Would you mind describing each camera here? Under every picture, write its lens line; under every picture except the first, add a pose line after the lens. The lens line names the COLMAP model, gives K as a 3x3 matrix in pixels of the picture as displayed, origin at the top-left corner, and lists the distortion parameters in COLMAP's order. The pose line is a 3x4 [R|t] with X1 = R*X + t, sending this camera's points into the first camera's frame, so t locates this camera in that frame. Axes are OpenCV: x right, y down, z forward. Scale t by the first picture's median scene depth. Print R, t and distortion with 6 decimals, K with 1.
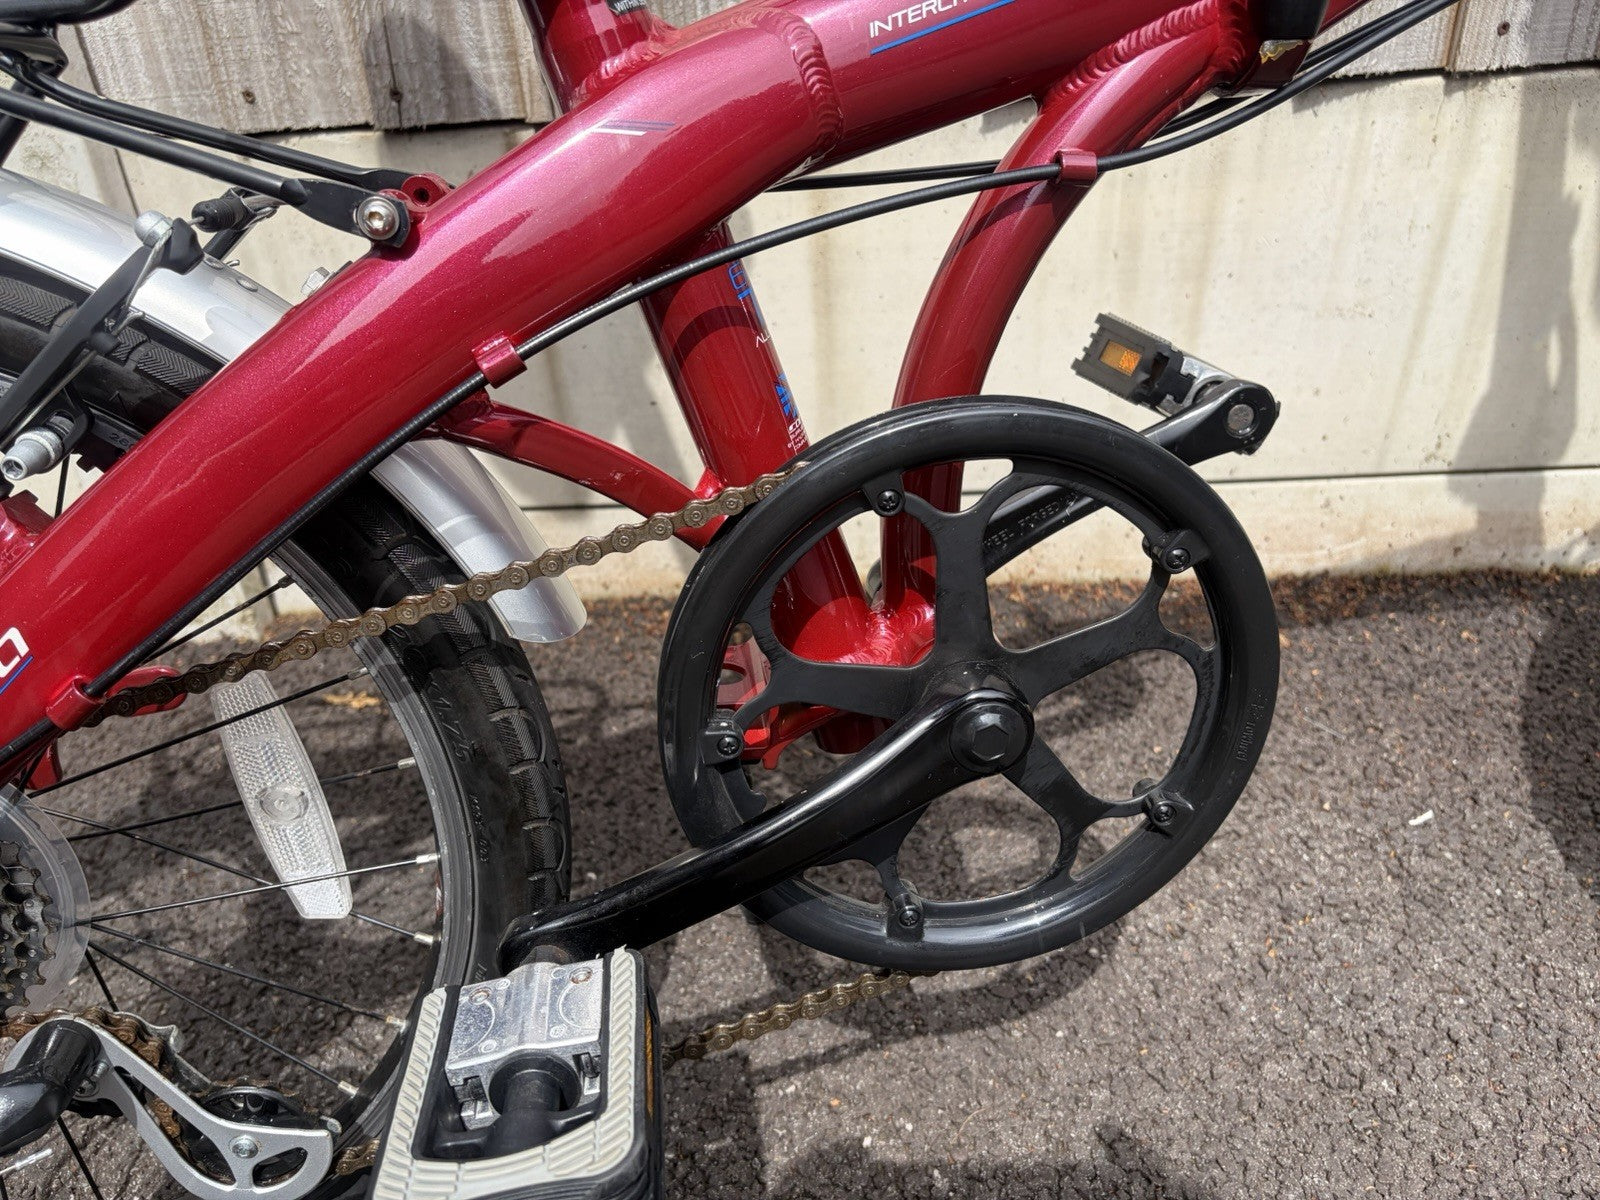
lens RADIAL K [[1225.6, 0, 799.9], [0, 1225.6, 597.1], [0, 0, 1]] dist [0.040146, -0.050352]
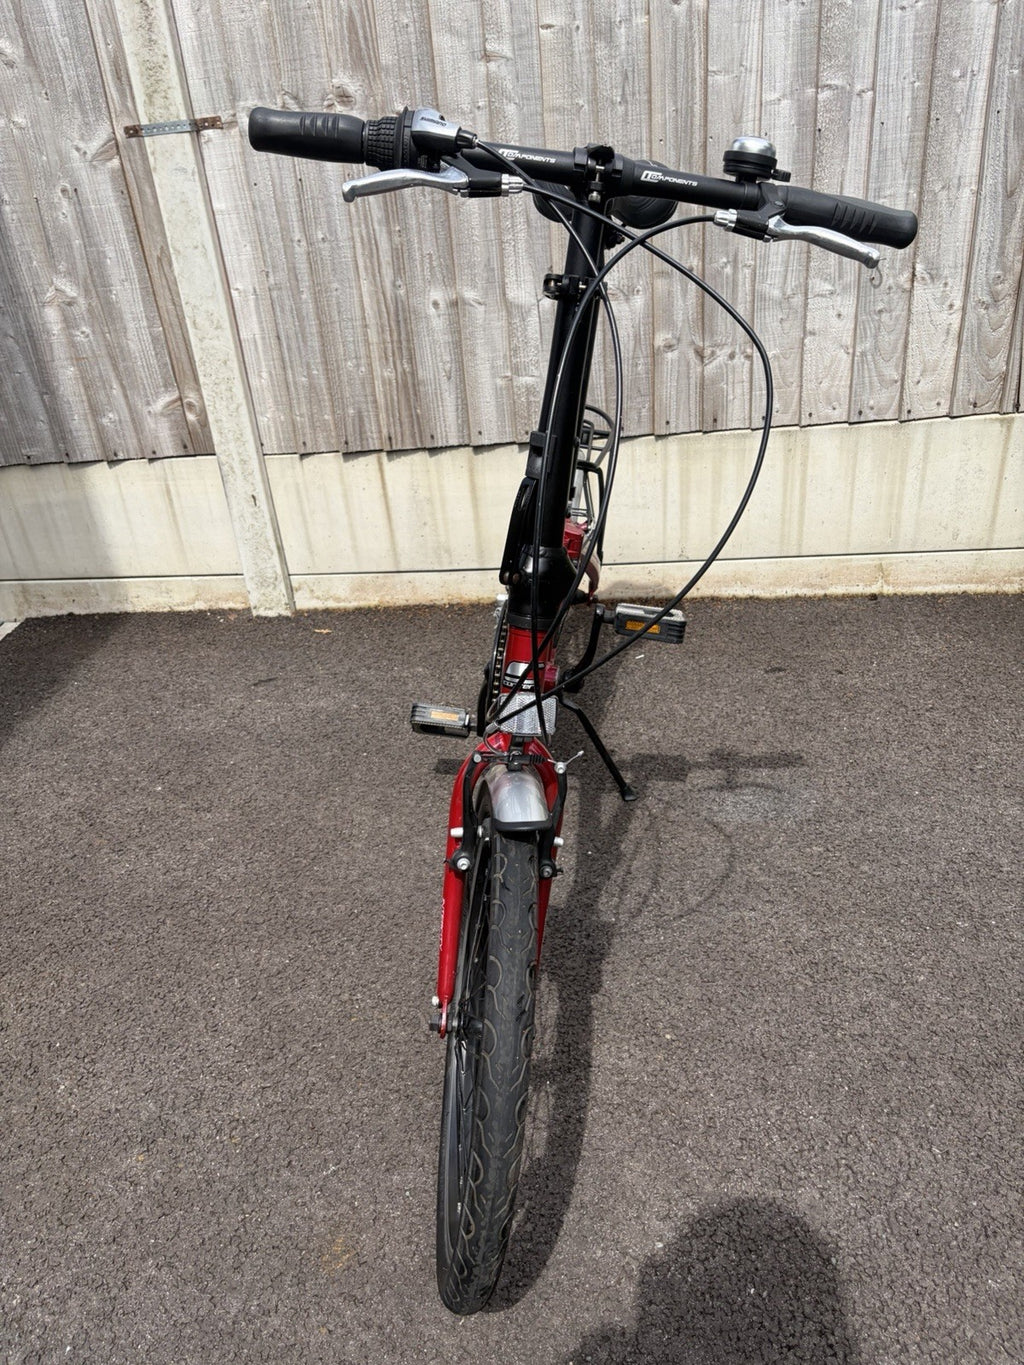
lens RADIAL K [[1038.2, 0, 507.4], [0, 1038.2, 692.1], [0, 0, 1]] dist [0.052076, -0.061706]
pose [[0.993521, 0.020154, -0.111851, 0.465489], [-0.026148, 0.998285, -0.052384, 0.433890], [0.110603, 0.054969, 0.992343, -1.831628]]
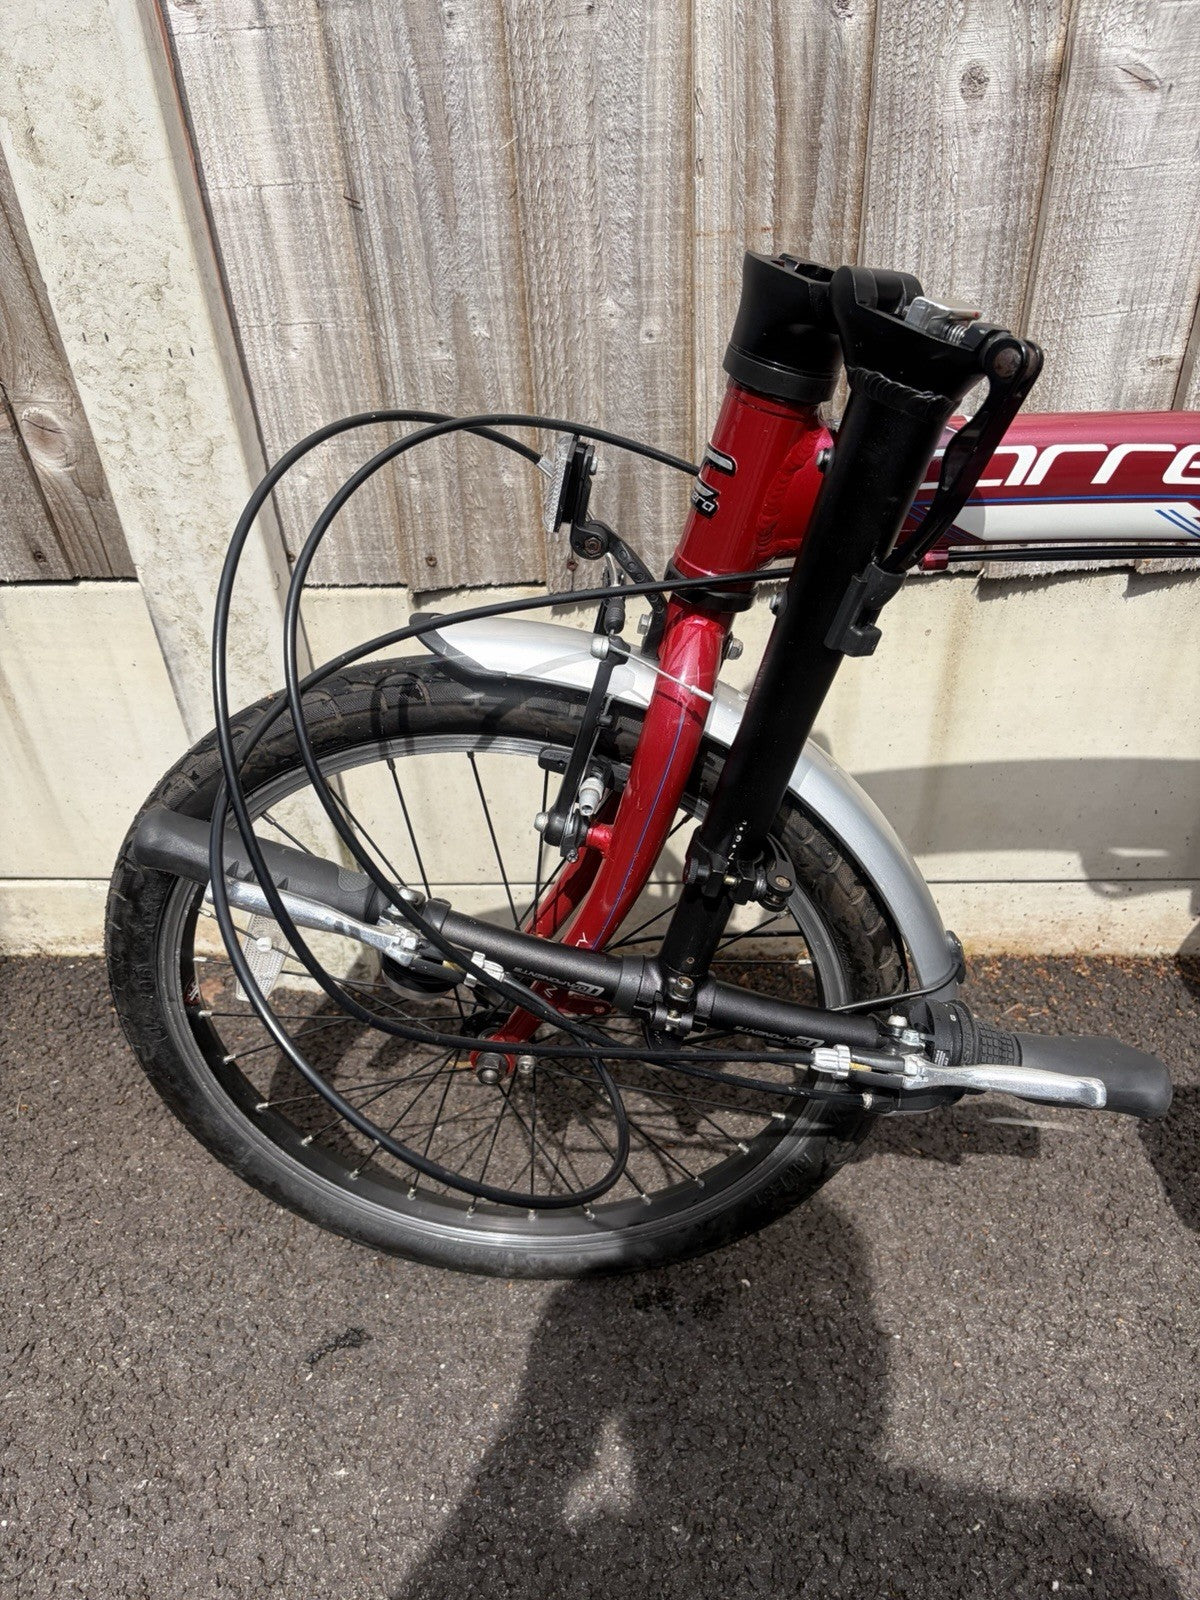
lens RADIAL K [[1225.6, 0, 591.7], [0, 1225.6, 804.2], [0, 0, 1]] dist [0.040146, -0.050352]
pose [[0.999338, 0.016874, -0.032241, -0.279383], [-0.013585, 0.994933, 0.099622, -0.313463], [0.033759, -0.099118, 0.994503, -0.073143]]
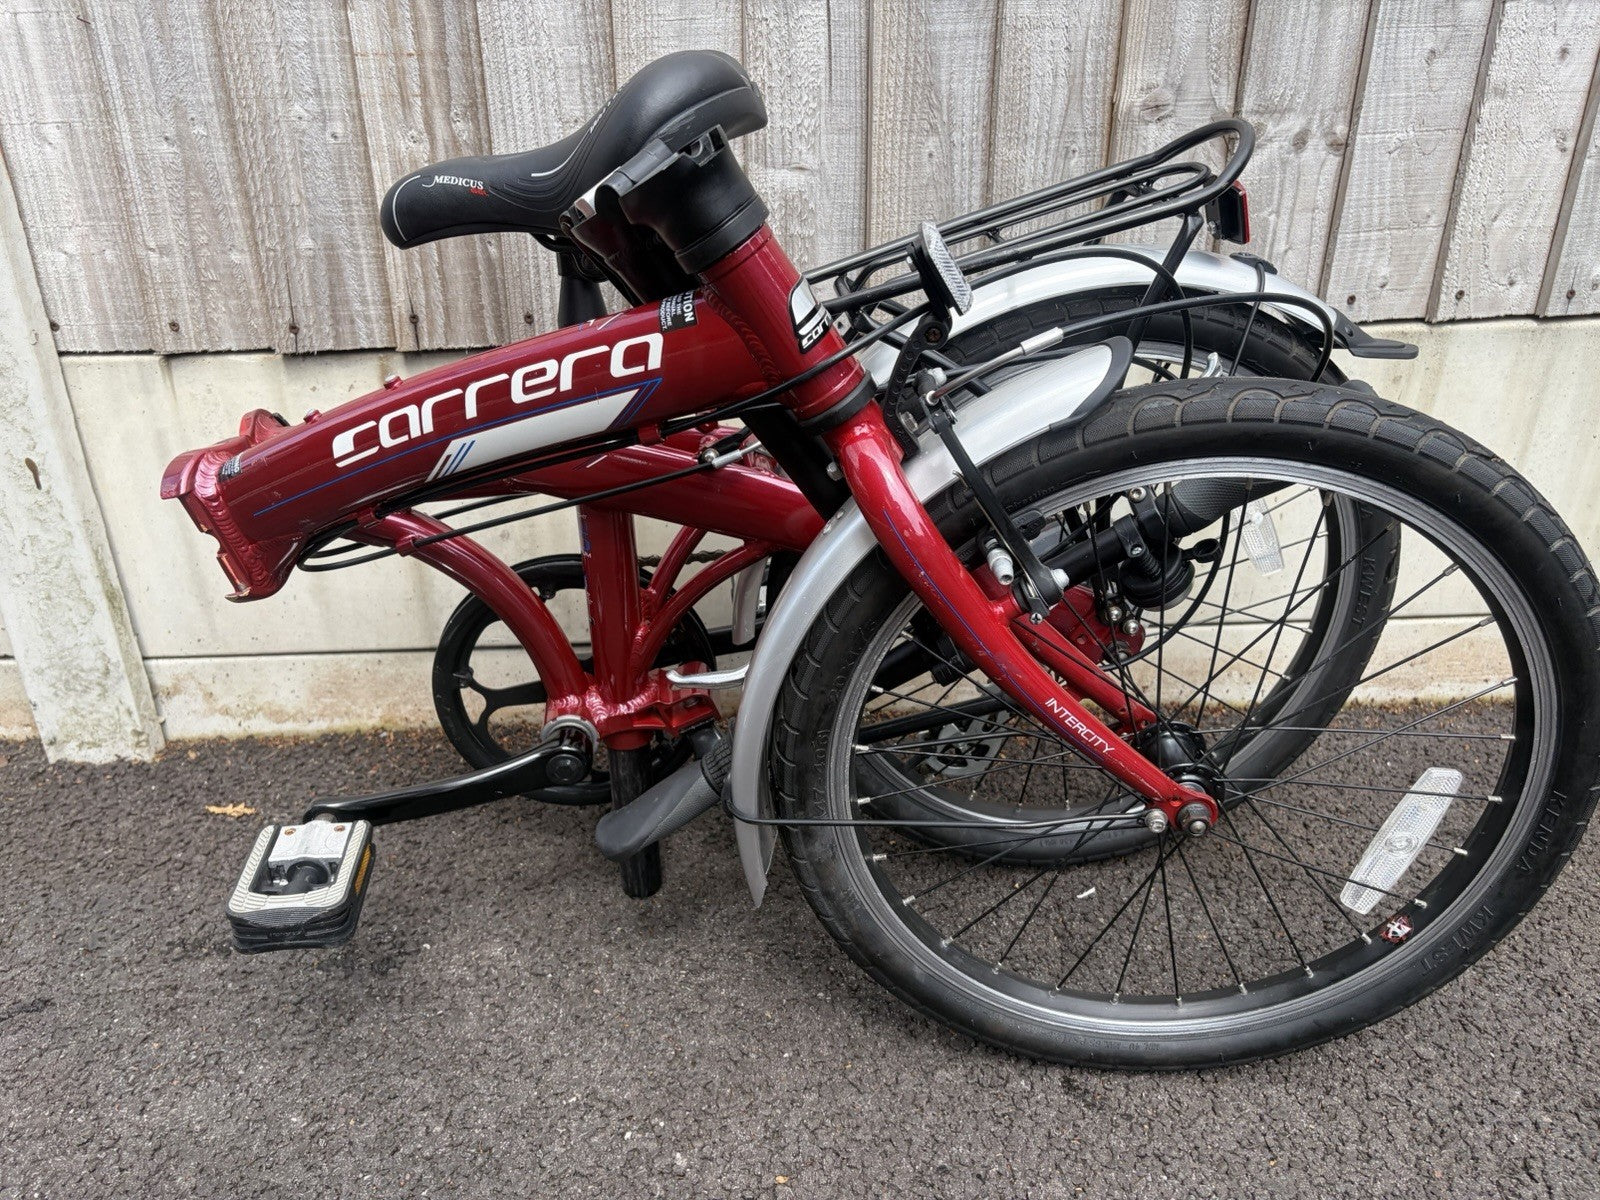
lens RADIAL K [[1225.6, 0, 789.7], [0, 1225.6, 605.0], [0, 0, 1]] dist [0.040146, -0.050352]
pose [[0.997461, 0.008220, 0.070746, 0.102474], [0.000013, 0.993295, -0.115604, 0.029349], [-0.071222, 0.115311, 0.990773, -0.285187]]
